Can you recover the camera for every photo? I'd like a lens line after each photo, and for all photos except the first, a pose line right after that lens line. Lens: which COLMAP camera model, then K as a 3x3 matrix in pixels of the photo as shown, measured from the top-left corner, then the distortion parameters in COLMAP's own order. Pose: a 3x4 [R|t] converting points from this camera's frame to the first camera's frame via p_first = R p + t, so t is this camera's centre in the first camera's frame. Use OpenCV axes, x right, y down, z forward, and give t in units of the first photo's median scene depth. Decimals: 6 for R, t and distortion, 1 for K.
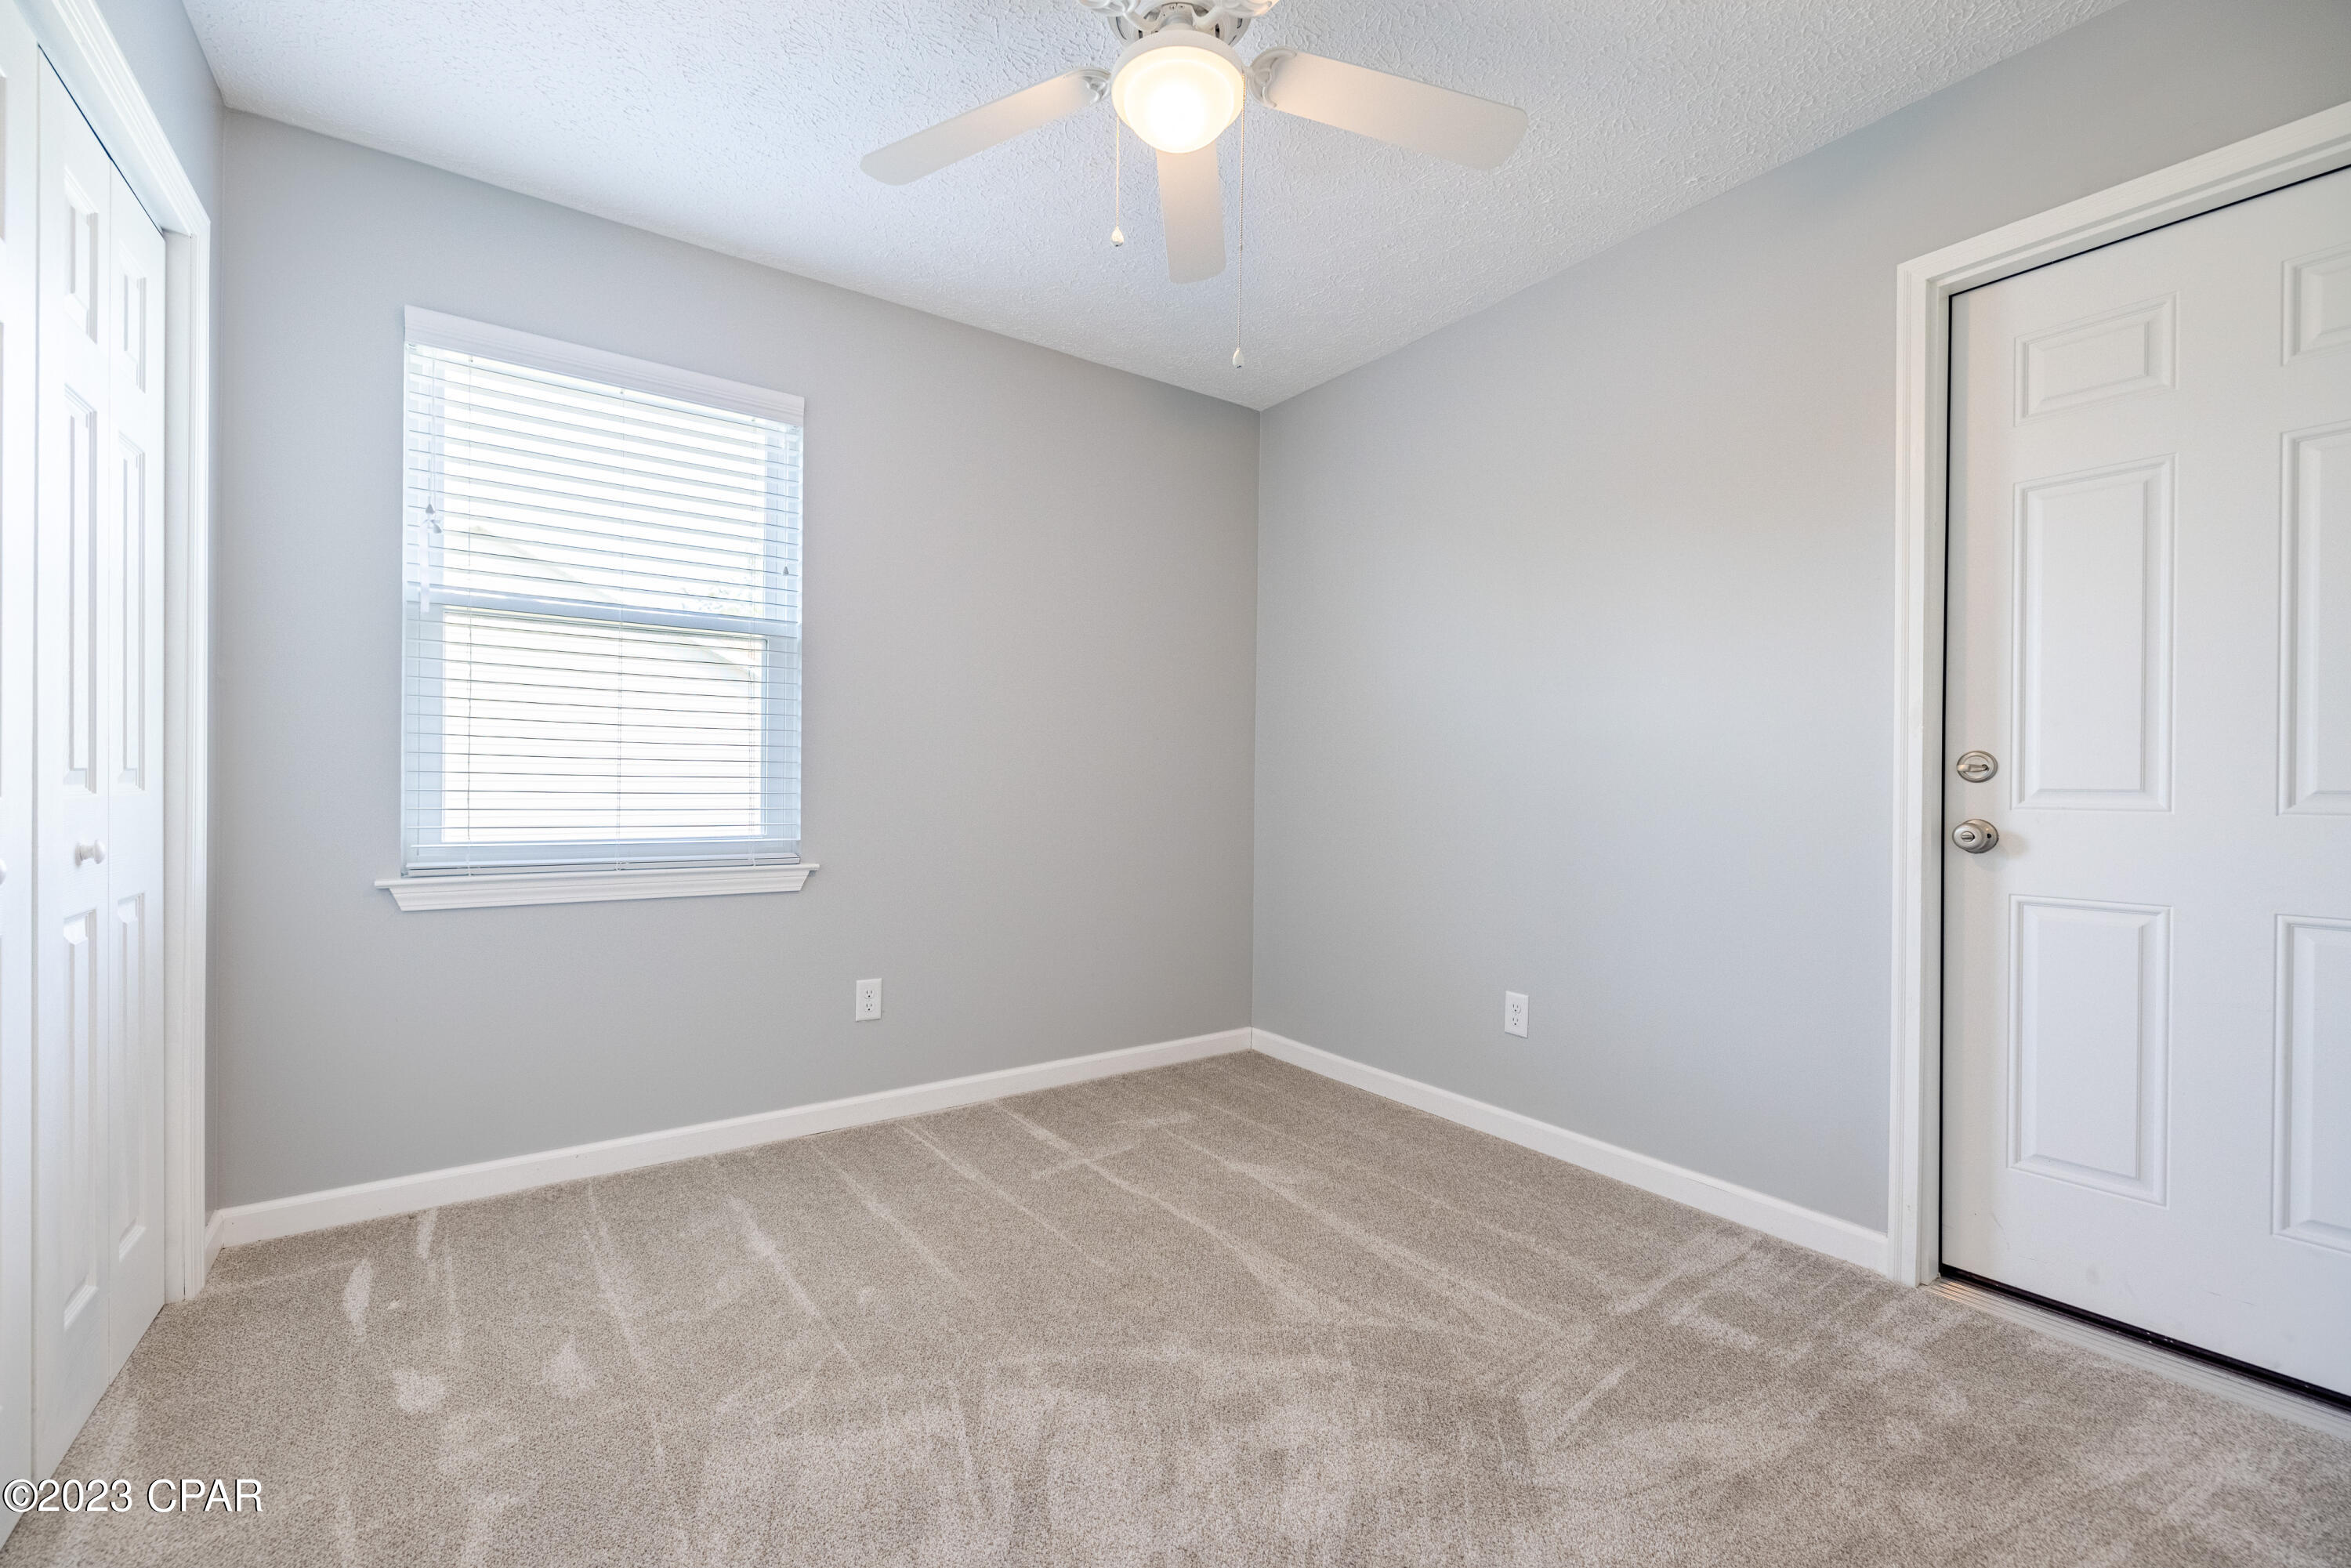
lens RADIAL K [[956.6, 0, 1173.2], [0, 956.6, 789.1], [0, 0, 1]] dist [-0.001040, -0.000075]
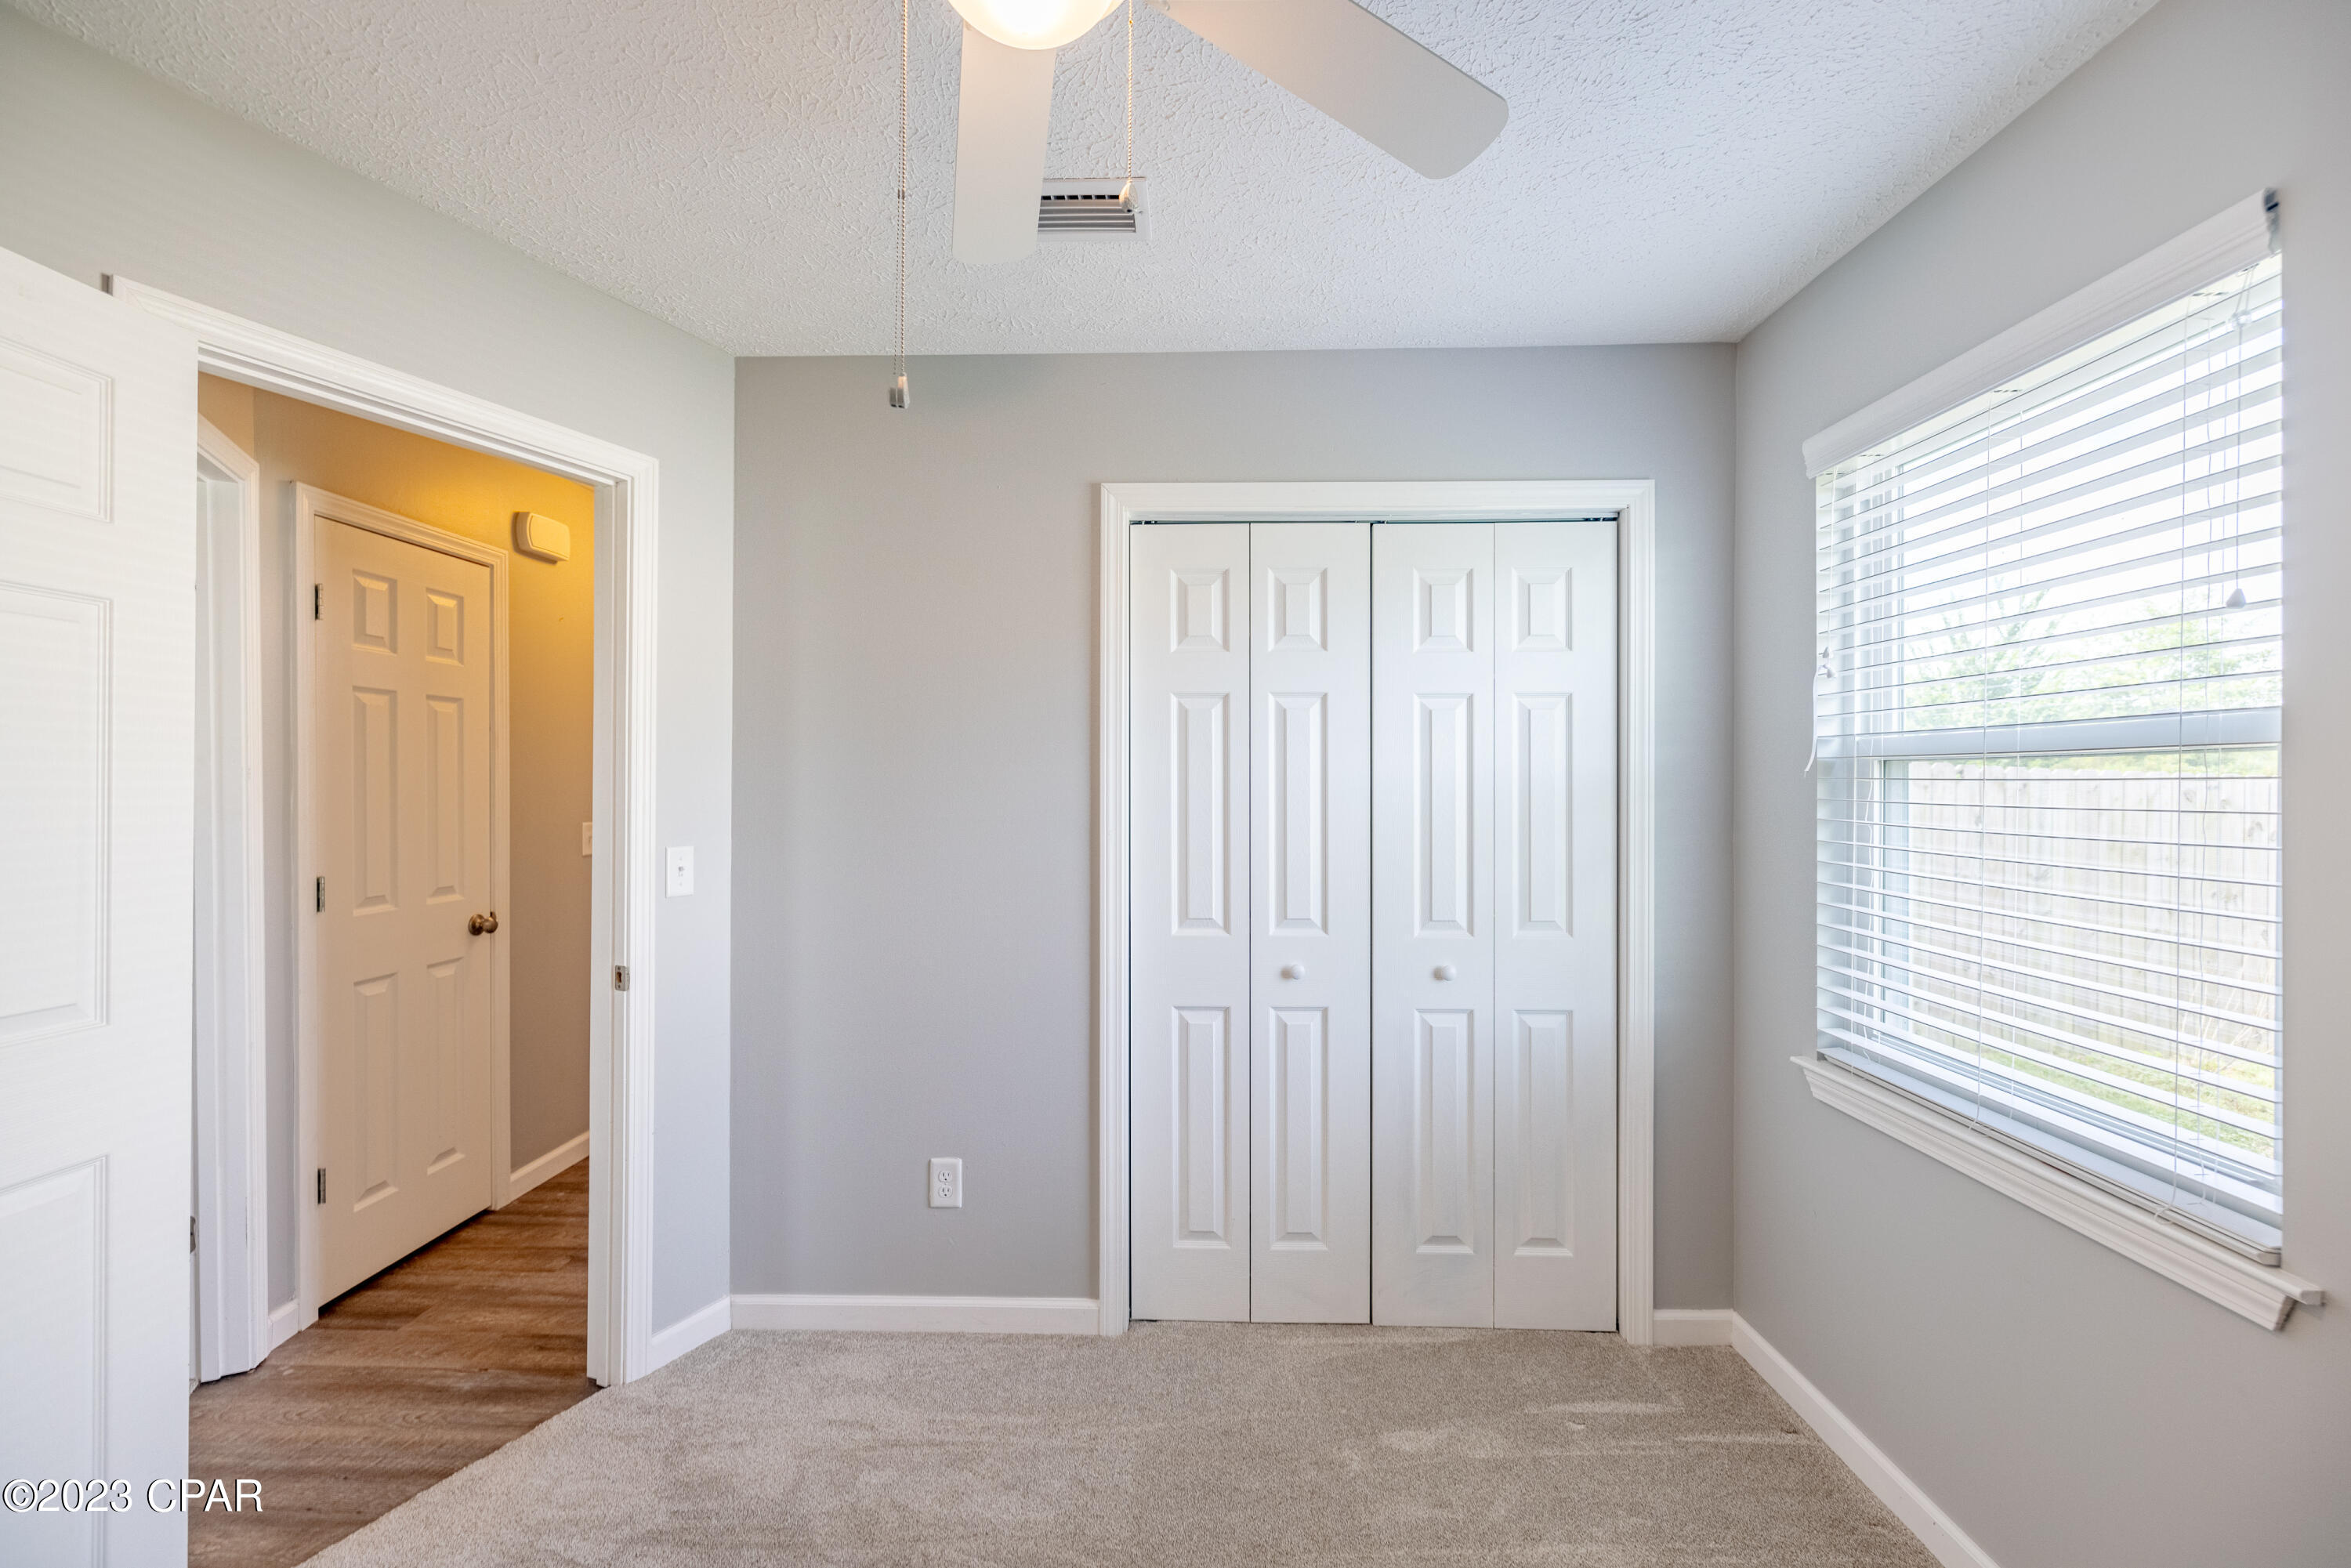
lens RADIAL K [[956.6, 0, 1164.9], [0, 956.6, 786.6], [0, 0, 1]] dist [-0.001040, -0.000075]
pose [[-0.597513, -0.008111, -0.801818, 0.254142], [-0.006667, 0.999965, -0.005148, -0.134669], [0.801832, 0.002270, -0.597546, 0.858334]]
